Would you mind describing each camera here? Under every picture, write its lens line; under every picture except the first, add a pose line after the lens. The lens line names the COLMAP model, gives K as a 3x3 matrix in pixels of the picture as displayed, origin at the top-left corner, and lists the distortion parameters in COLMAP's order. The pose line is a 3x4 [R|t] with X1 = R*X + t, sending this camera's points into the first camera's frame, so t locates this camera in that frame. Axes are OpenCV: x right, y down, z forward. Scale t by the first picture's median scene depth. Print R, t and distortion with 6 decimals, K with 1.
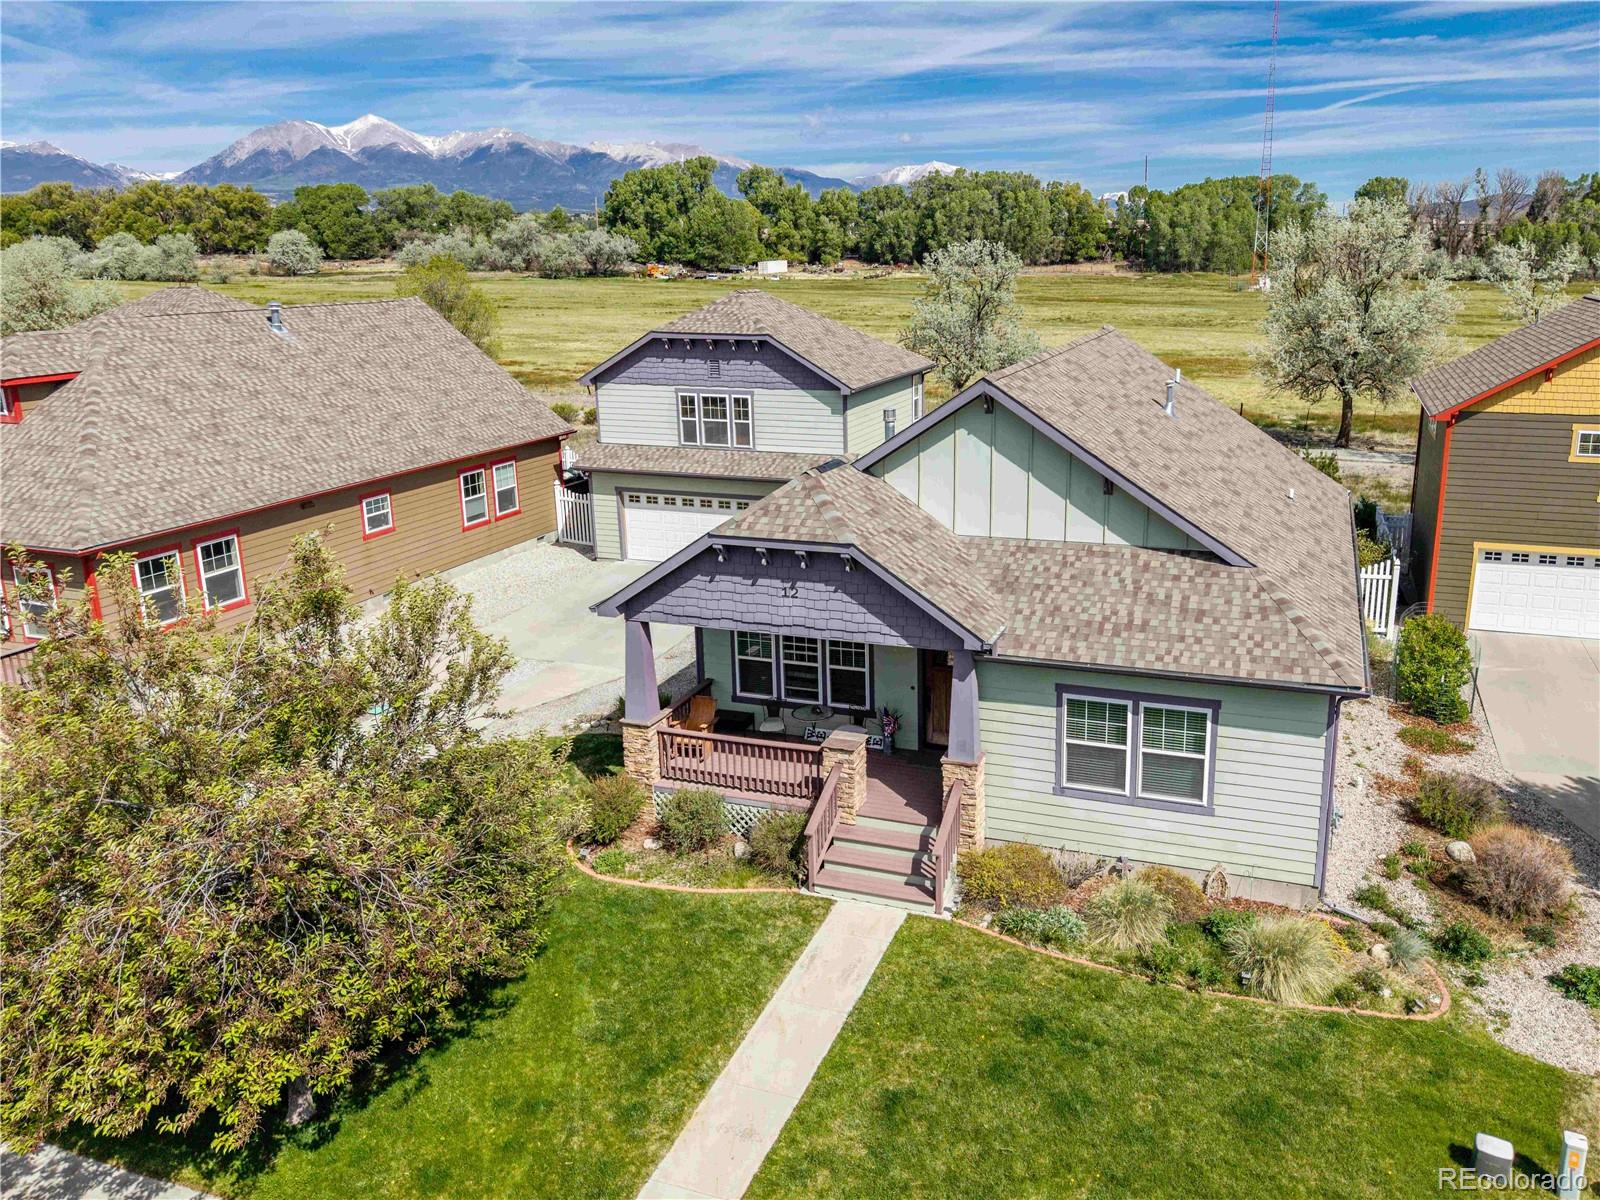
lens RADIAL K [[1120.9, 0, 908.3], [0, 1120.9, 549.0], [0, 0, 1]] dist [0.003298, -0.016270]
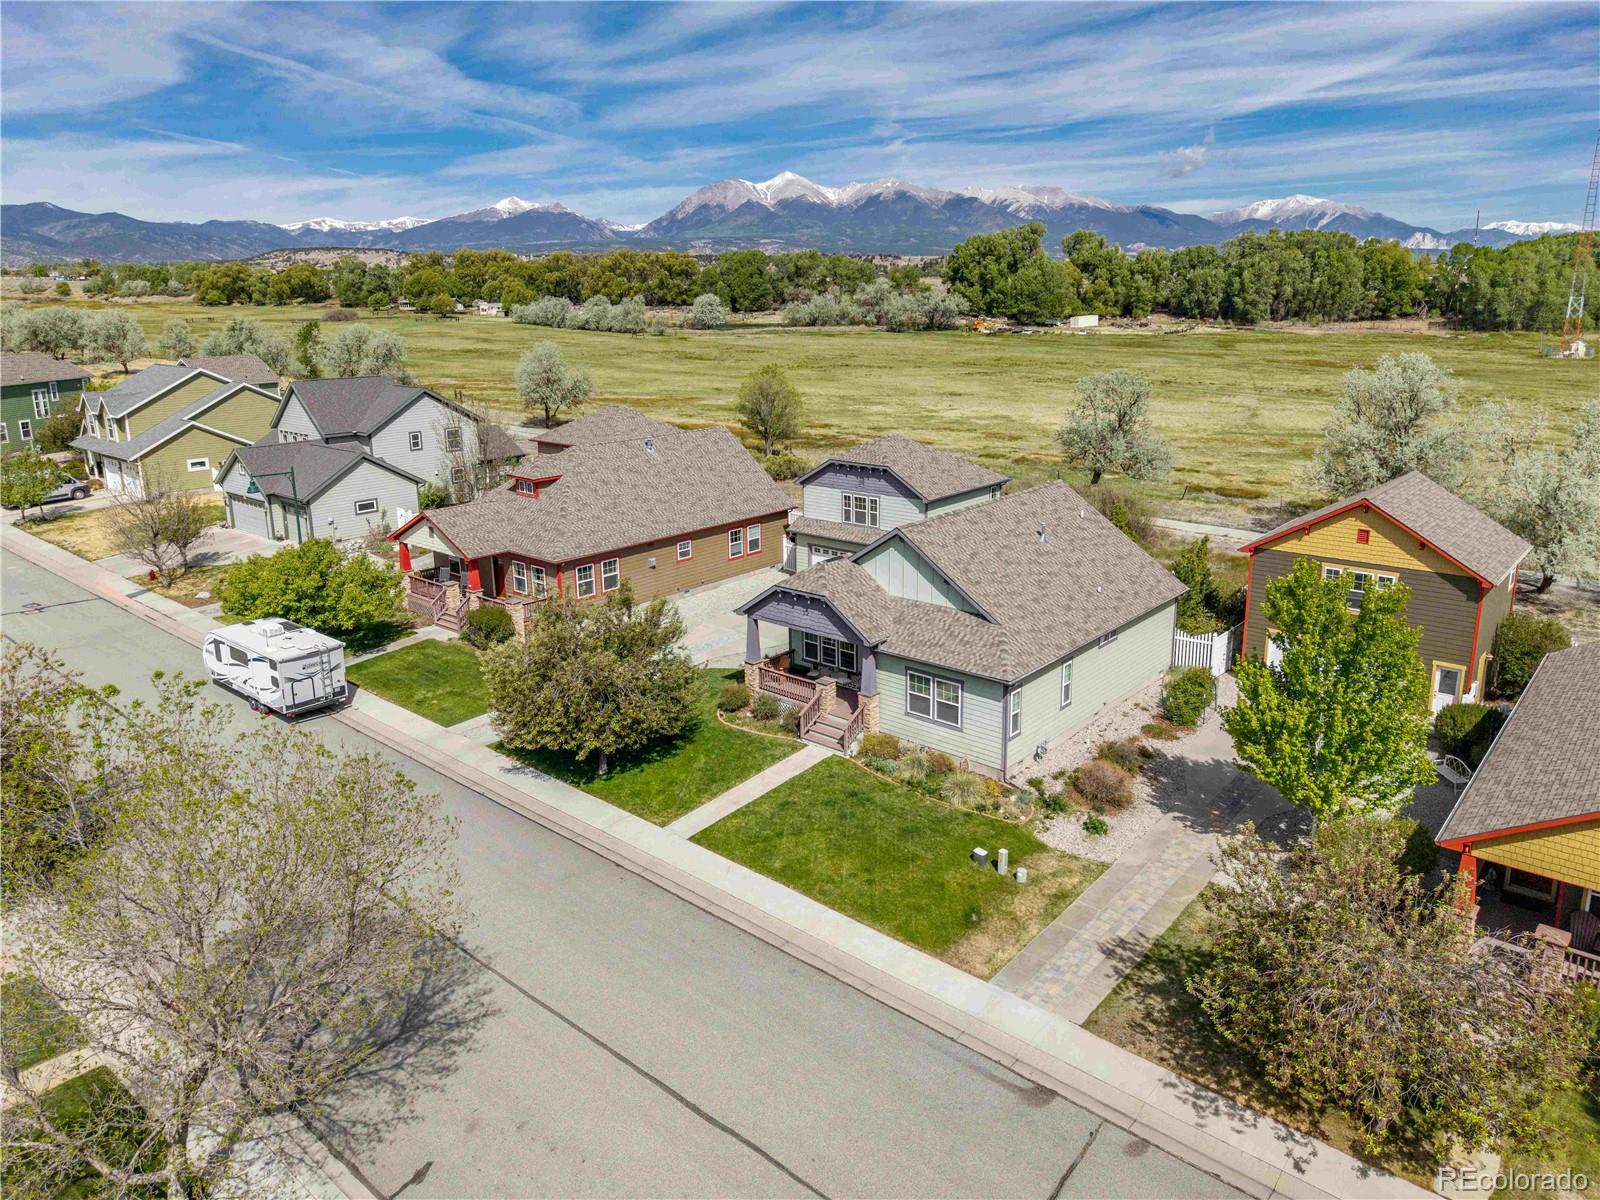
lens RADIAL K [[1083.8, 0, 800.0], [0, 1083.8, 600.0], [0, 0, 1]] dist [-0.043432, -0.002237]
pose [[0.911216, 0.103069, -0.398827, 0.080376], [-0.087032, 0.994506, 0.058164, -0.012305], [0.402631, -0.018289, 0.915180, -0.110014]]
